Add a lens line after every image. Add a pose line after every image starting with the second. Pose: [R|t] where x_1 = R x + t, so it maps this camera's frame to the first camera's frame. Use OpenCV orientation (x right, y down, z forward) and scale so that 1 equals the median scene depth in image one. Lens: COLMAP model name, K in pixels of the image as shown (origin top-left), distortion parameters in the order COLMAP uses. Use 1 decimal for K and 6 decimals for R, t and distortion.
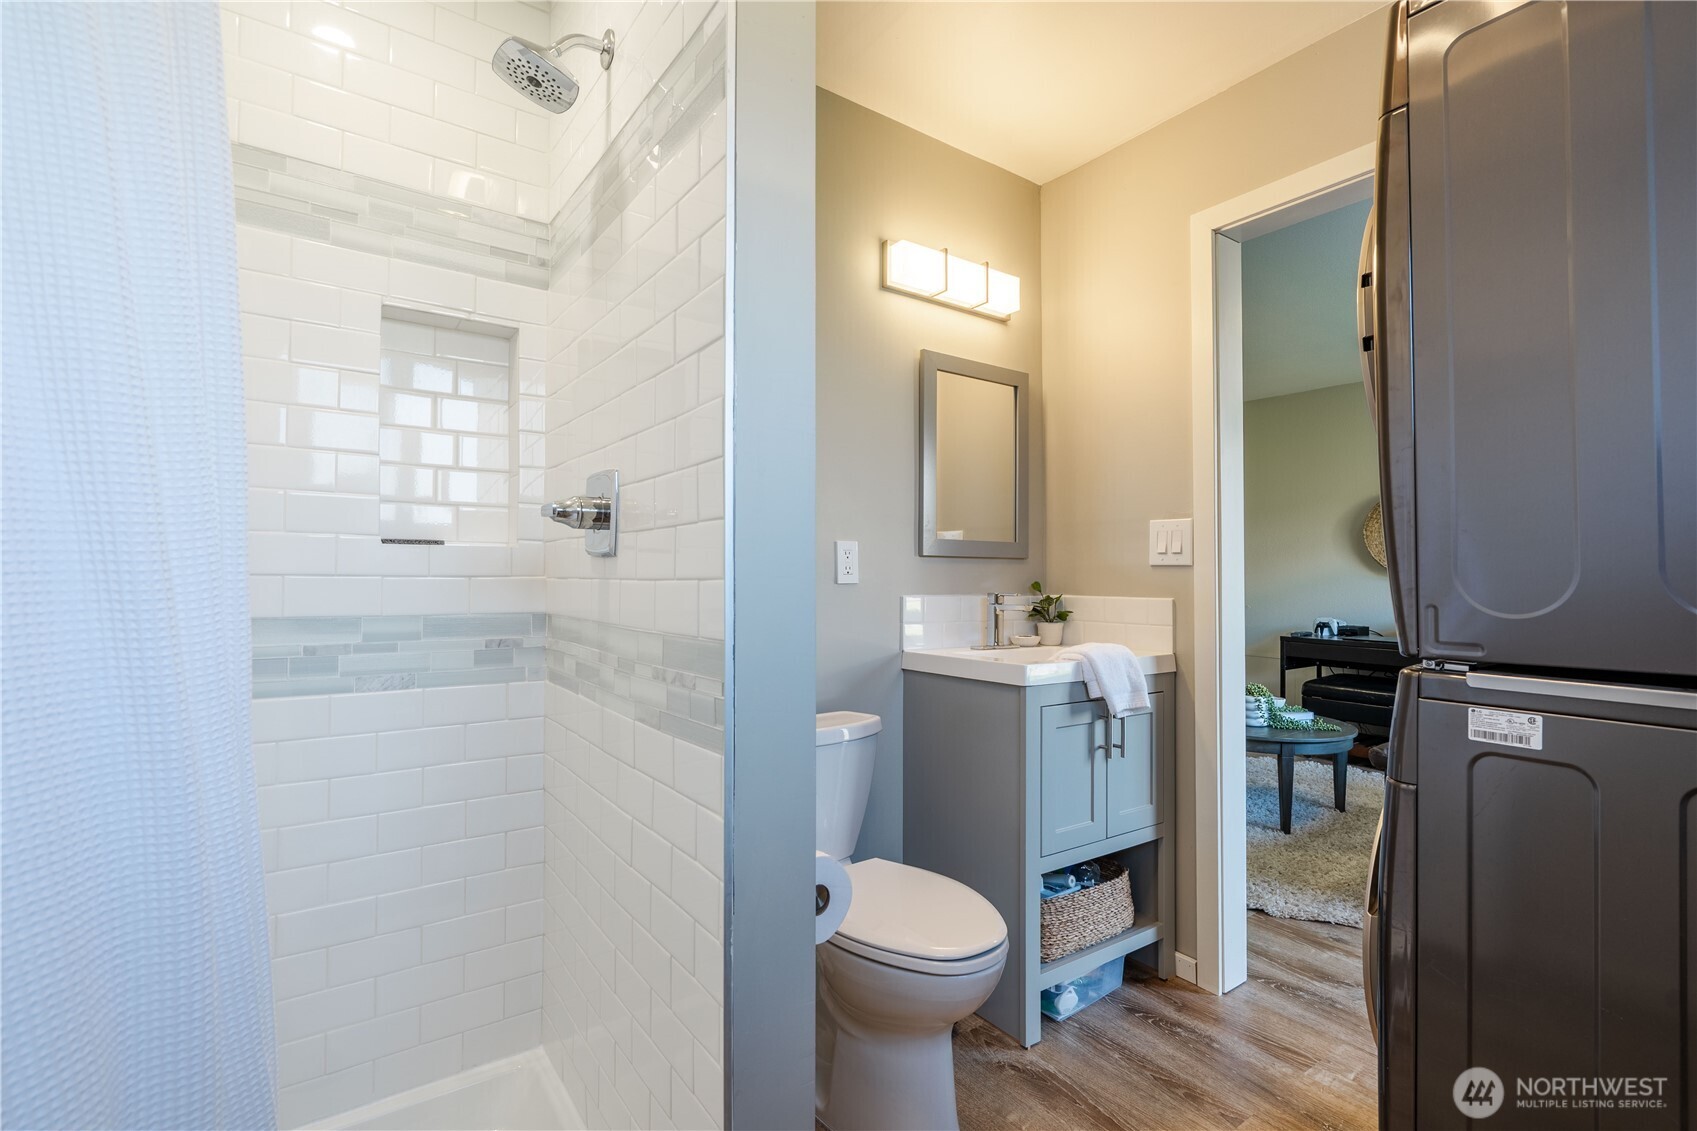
lens RADIAL K [[784.4, 0, 808.1], [0, 784.4, 561.0], [0, 0, 1]] dist [-0.019719, 0.005164]
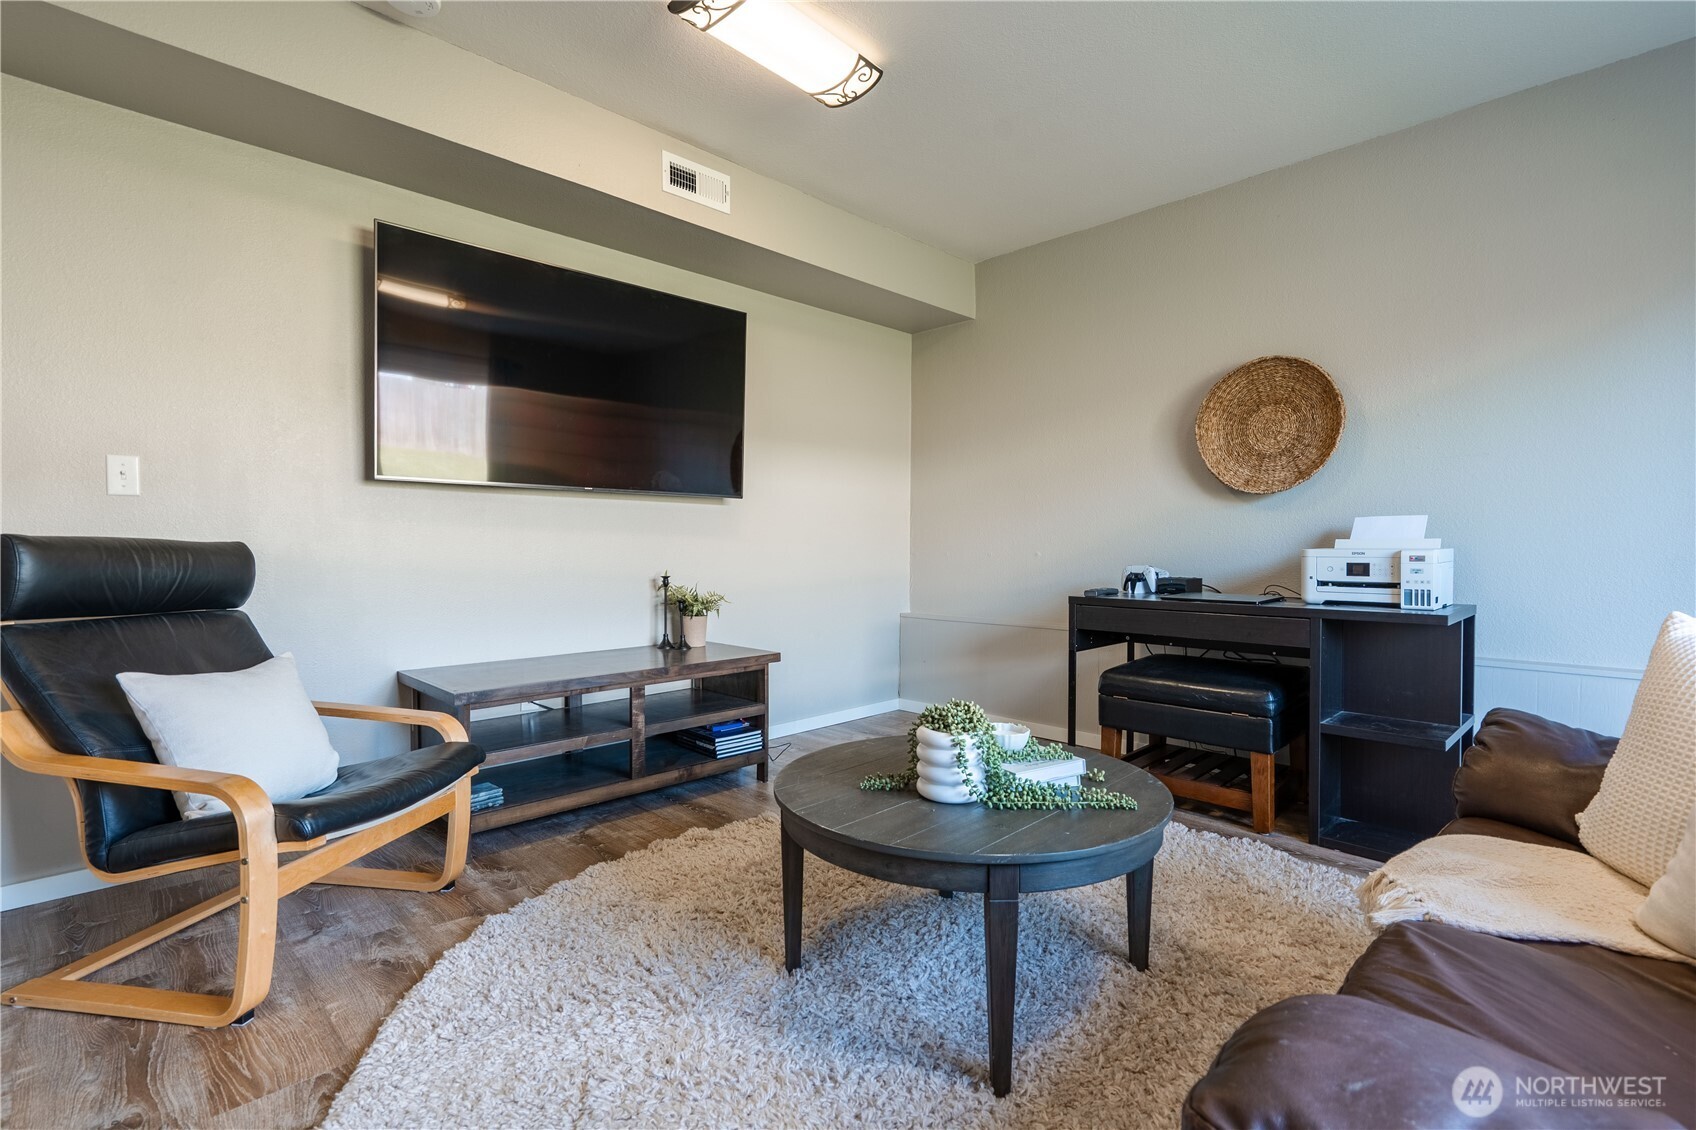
lens RADIAL K [[783.9, 0, 840.7], [0, 783.9, 560.6], [0, 0, 1]] dist [-0.019719, 0.005164]
pose [[0.982448, -0.008615, 0.186339, 0.326817], [0.002766, 0.999496, 0.031630, 0.050327], [-0.186517, -0.030560, 0.981976, 0.448852]]
